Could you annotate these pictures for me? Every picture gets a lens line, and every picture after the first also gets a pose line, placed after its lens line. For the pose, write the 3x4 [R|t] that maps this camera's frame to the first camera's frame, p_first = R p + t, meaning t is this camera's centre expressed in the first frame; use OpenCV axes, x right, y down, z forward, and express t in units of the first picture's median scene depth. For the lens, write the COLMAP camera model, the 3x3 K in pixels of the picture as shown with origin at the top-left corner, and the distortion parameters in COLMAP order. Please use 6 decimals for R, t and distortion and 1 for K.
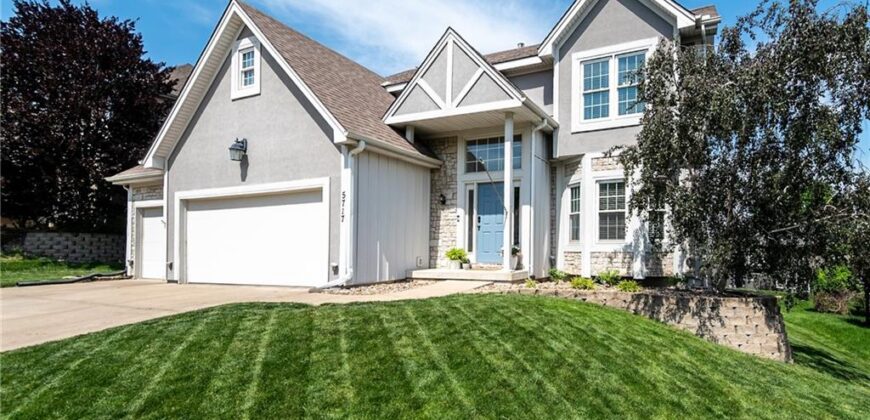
lens RADIAL K [[386.0, 0, 435.0], [0, 386.0, 205.9], [0, 0, 1]] dist [0.011371, -0.000046]
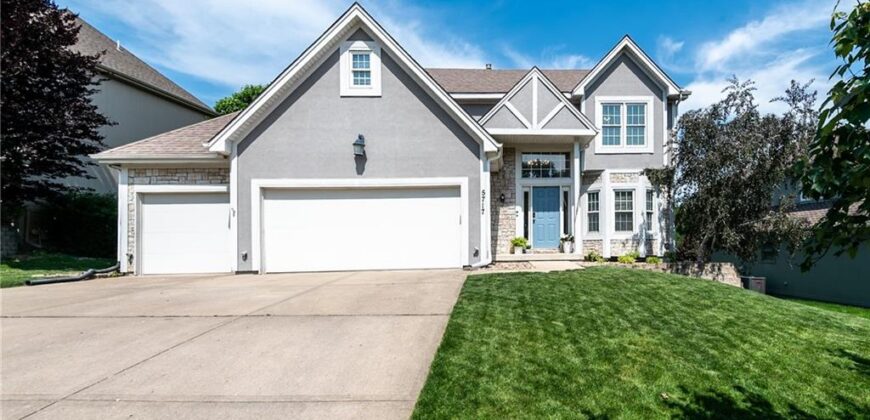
lens RADIAL K [[400.1, 0, 443.8], [0, 400.1, 198.2], [0, 0, 1]] dist [0.011483, -0.000966]
pose [[0.922866, 0.038378, 0.383205, -0.697733], [-0.034429, 0.999260, -0.017160, 0.013046], [-0.383580, 0.002643, 0.923504, -0.115896]]
